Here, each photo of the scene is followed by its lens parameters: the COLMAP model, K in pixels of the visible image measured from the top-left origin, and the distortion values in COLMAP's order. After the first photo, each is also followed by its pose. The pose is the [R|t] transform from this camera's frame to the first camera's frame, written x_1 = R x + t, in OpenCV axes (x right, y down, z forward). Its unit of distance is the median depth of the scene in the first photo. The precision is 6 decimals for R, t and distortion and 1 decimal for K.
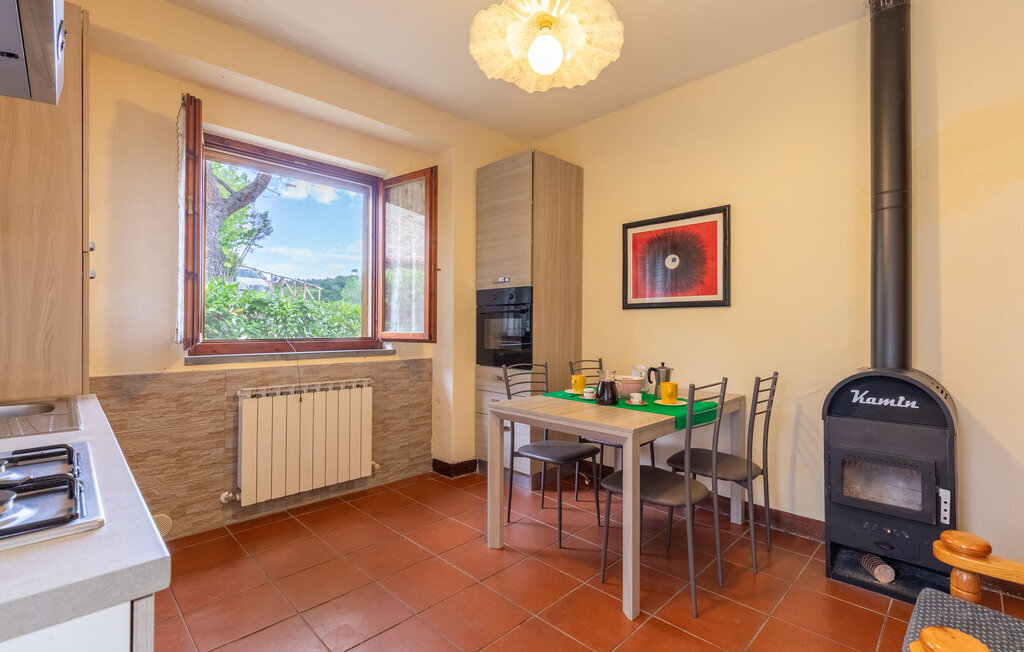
lens RADIAL K [[456.6, 0, 507.1], [0, 456.6, 322.7], [0, 0, 1]] dist [0.001059, 0.000053]
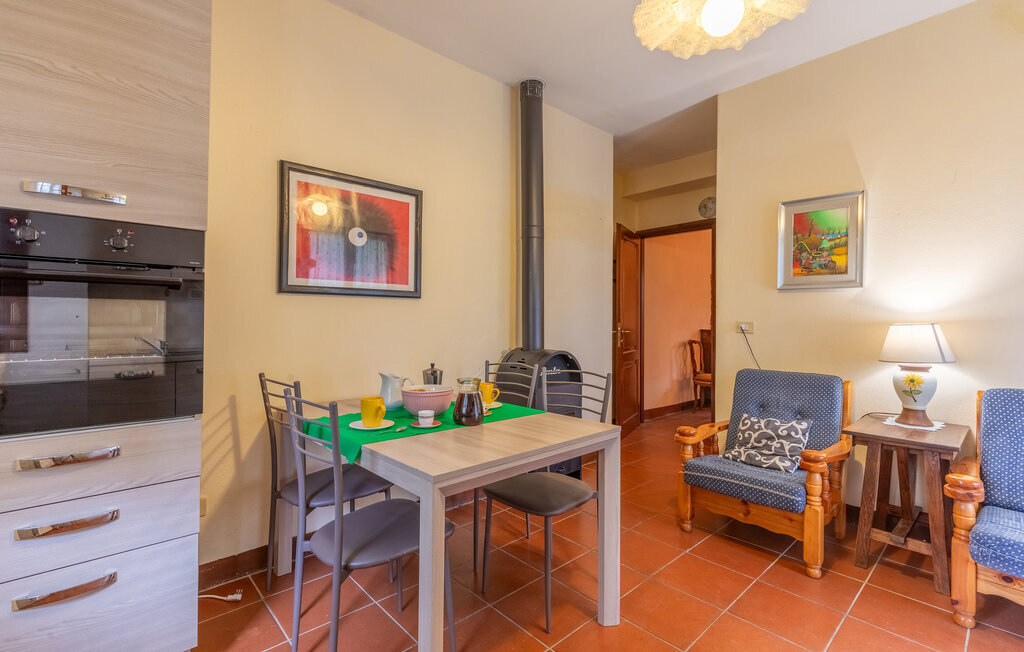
lens RADIAL K [[456.6, 0, 507.1], [0, 456.6, 322.7], [0, 0, 1]] dist [0.001059, 0.000053]
pose [[0.034776, -0.007194, 0.999369, -0.442113], [-0.011185, 0.999909, 0.007588, 0.005044], [-0.999333, -0.011441, 0.034692, 0.771361]]
